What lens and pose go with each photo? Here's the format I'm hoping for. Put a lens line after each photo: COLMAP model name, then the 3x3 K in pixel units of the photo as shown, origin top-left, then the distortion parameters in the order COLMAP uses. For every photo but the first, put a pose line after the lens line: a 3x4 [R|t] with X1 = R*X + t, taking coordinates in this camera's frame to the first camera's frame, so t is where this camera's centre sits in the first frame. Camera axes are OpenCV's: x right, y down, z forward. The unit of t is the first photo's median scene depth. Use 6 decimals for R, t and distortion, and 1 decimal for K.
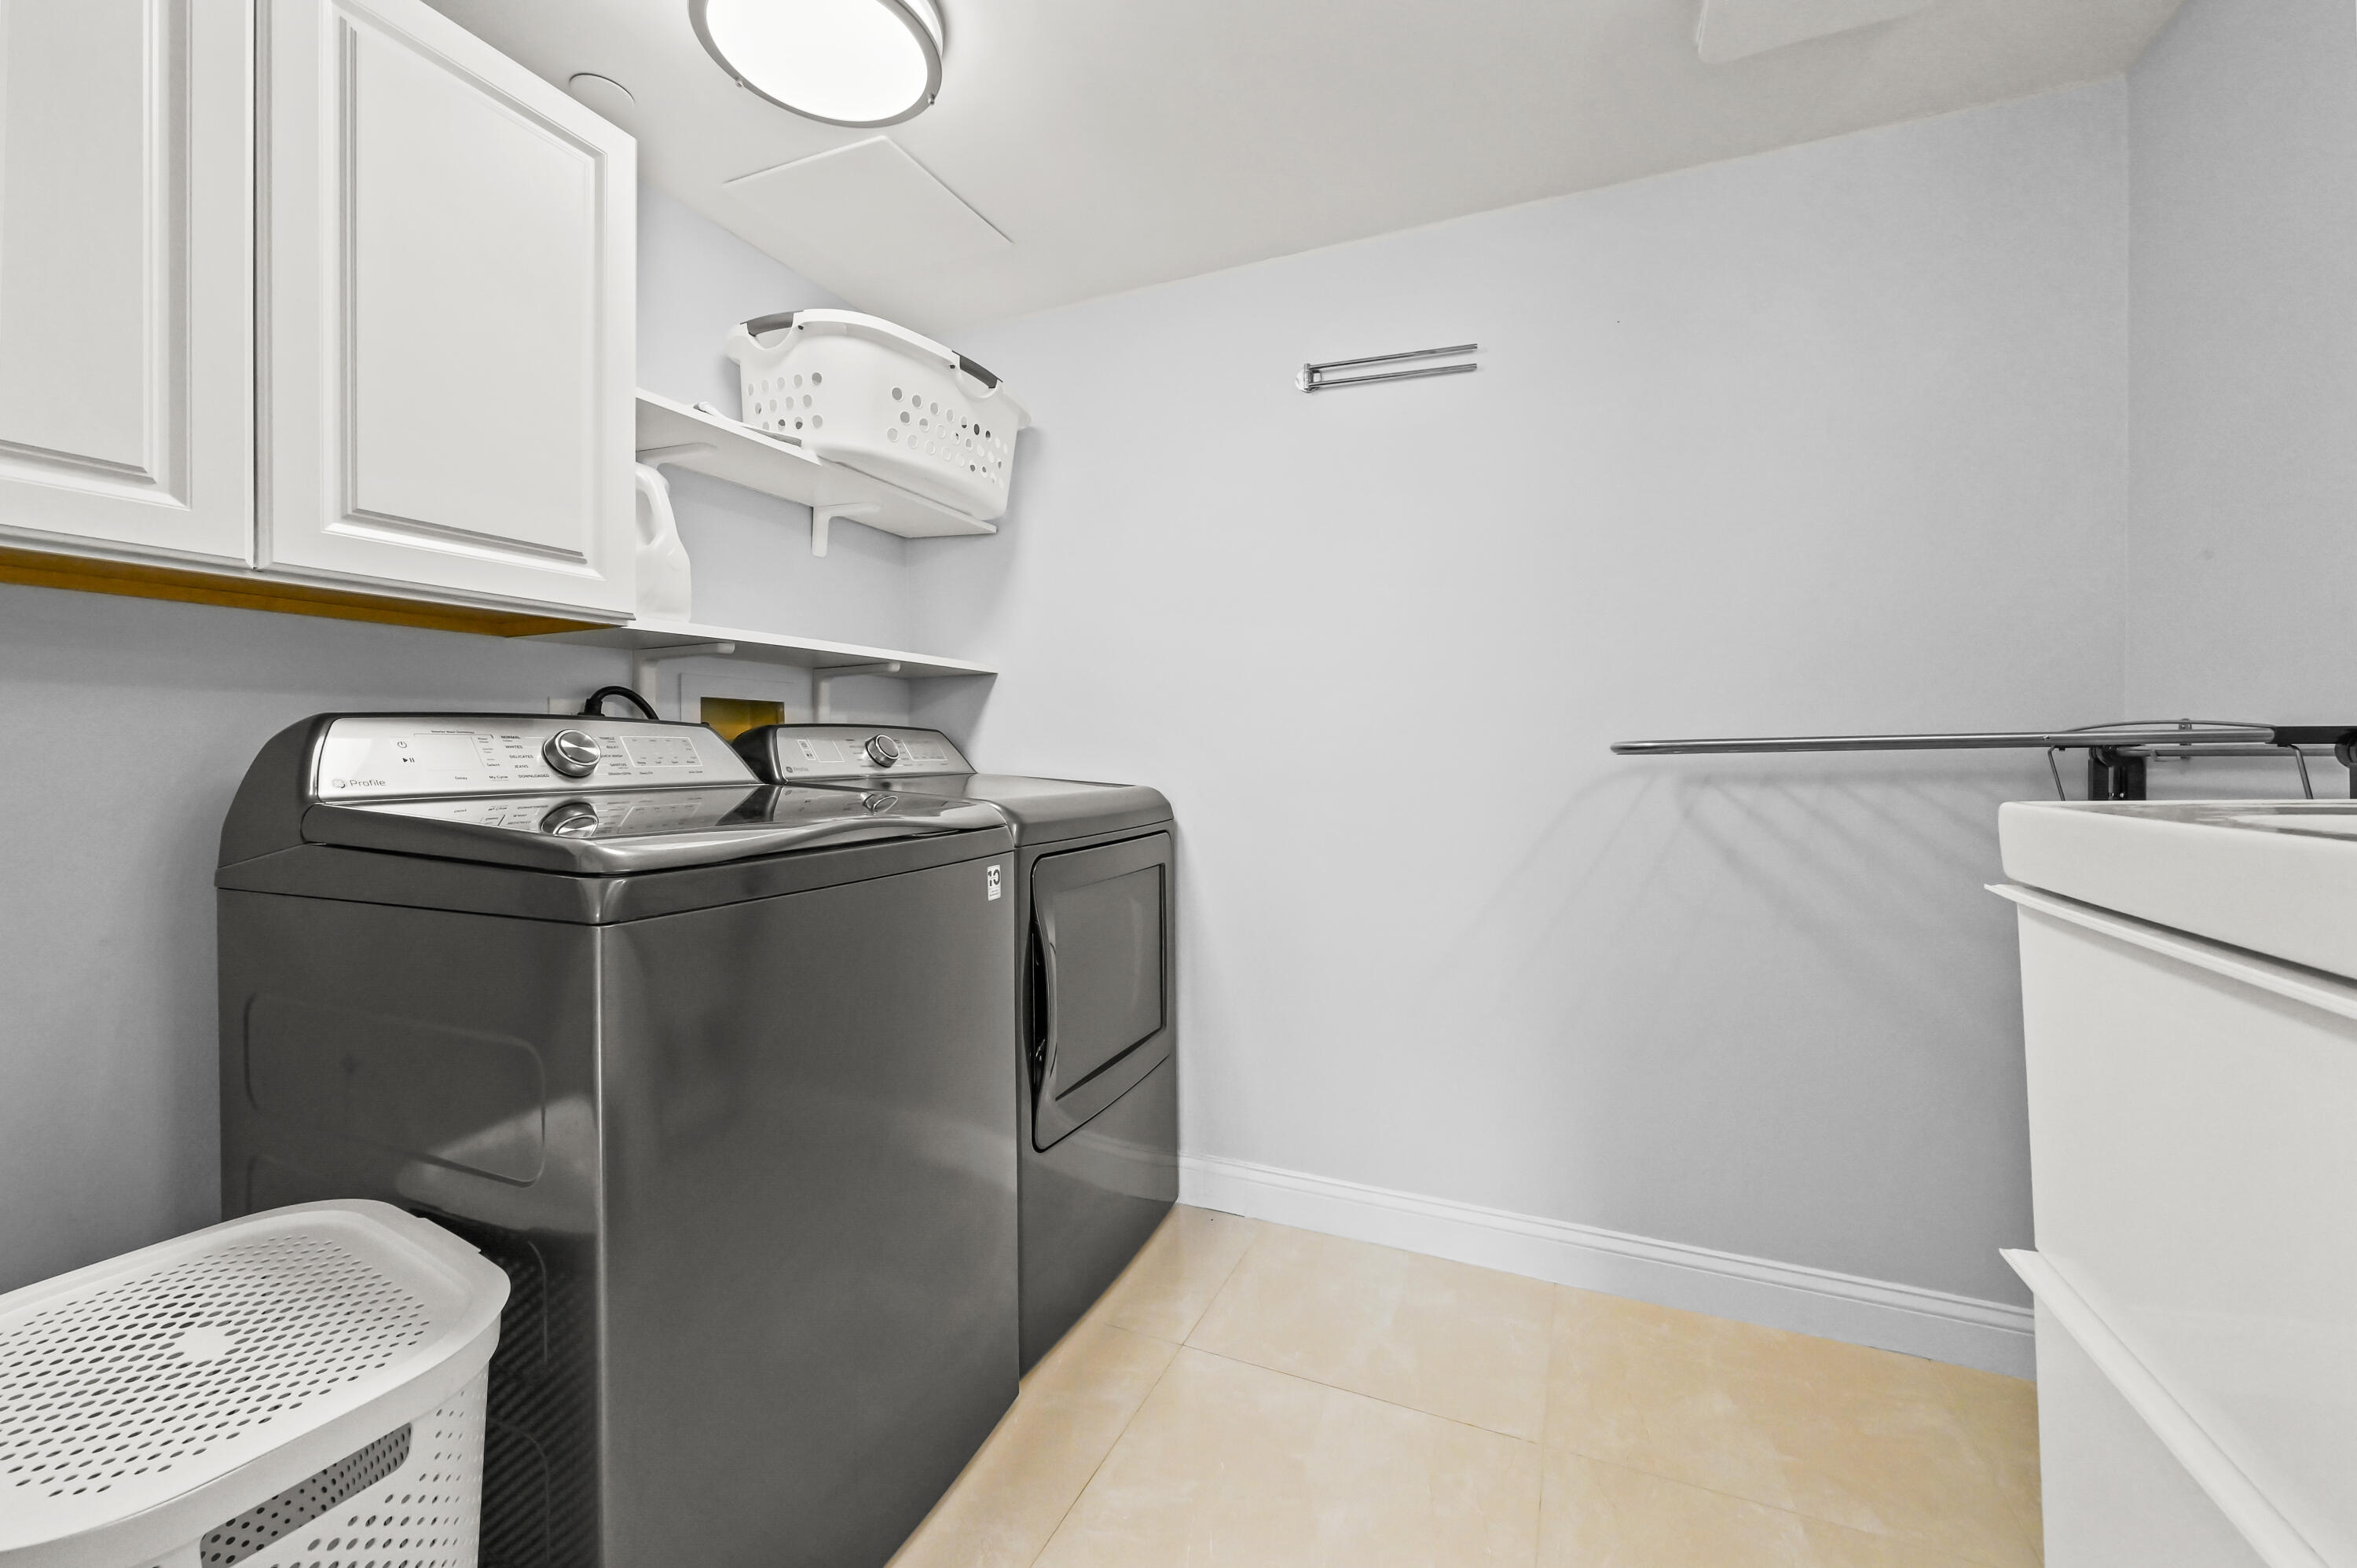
lens RADIAL K [[931.8, 0, 1190.0], [0, 931.8, 764.5], [0, 0, 1]] dist [0.003663, -0.000953]
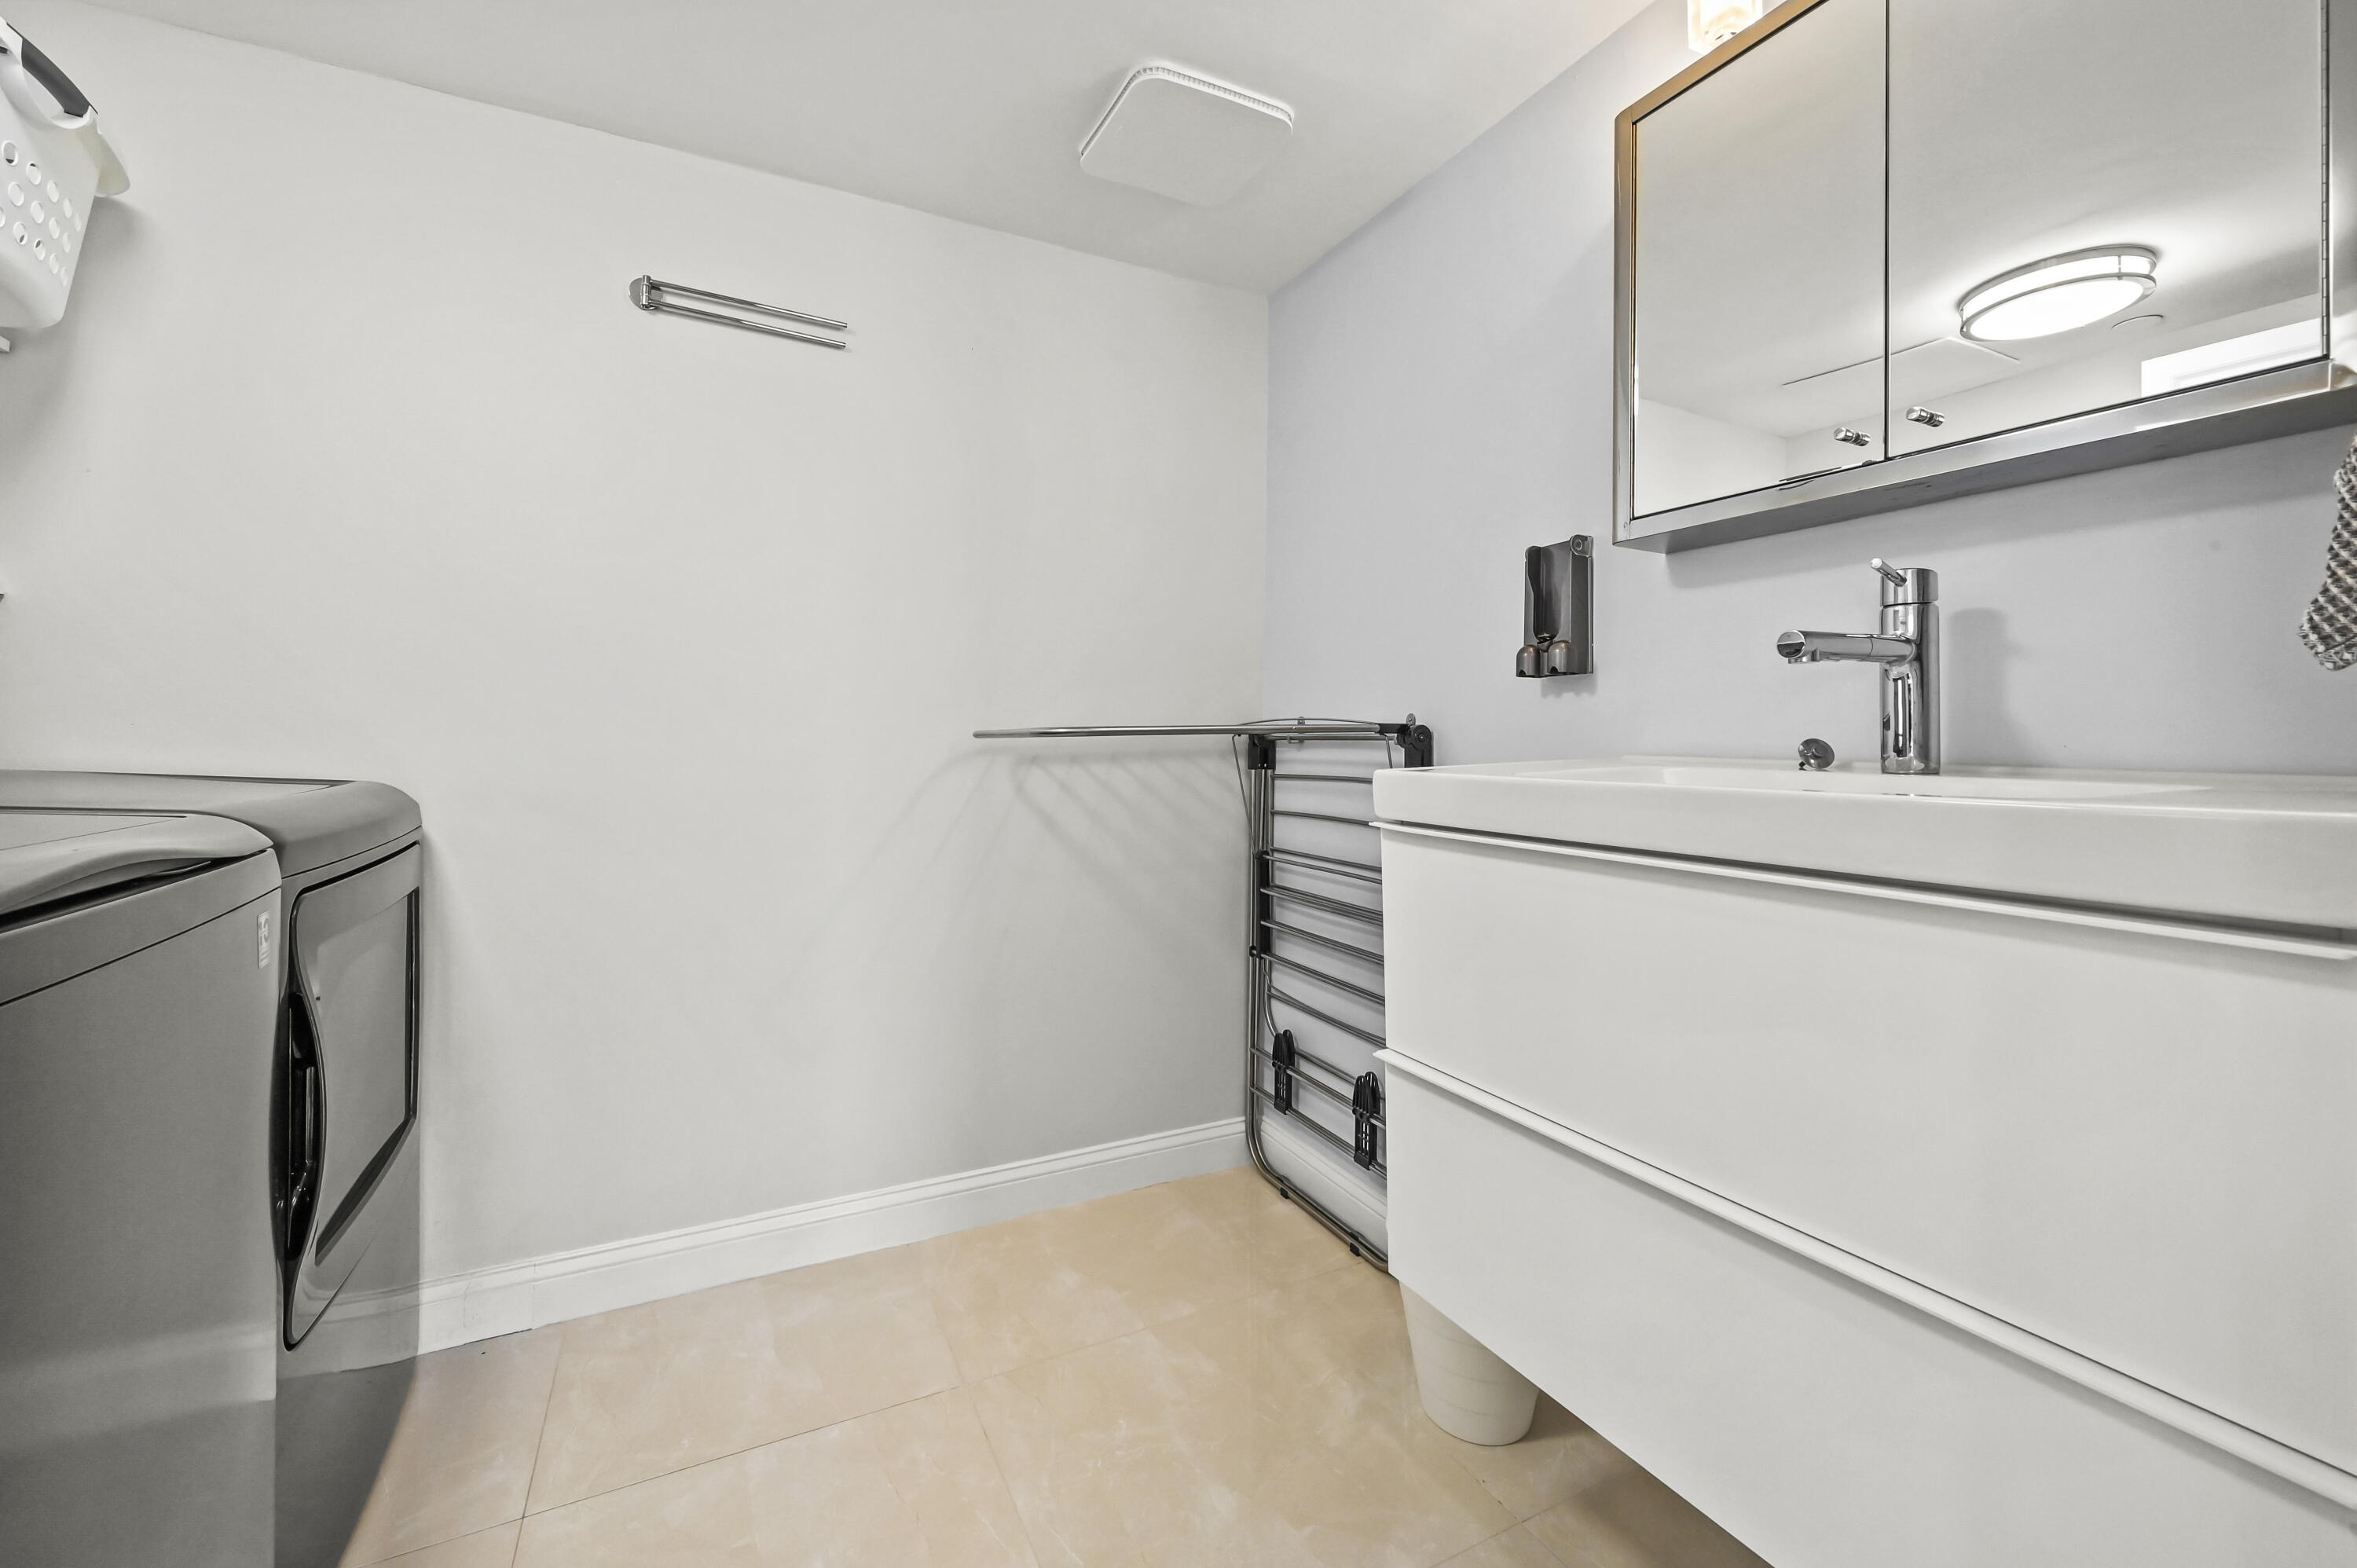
lens RADIAL K [[931.8, 0, 1184.0], [0, 931.8, 740.0], [0, 0, 1]] dist [0.003663, -0.000953]
pose [[0.650980, 0.000805, 0.759094, -0.220292], [0.005119, 0.999972, -0.005451, -0.001260], [-0.759078, 0.007435, 0.650958, 0.088994]]
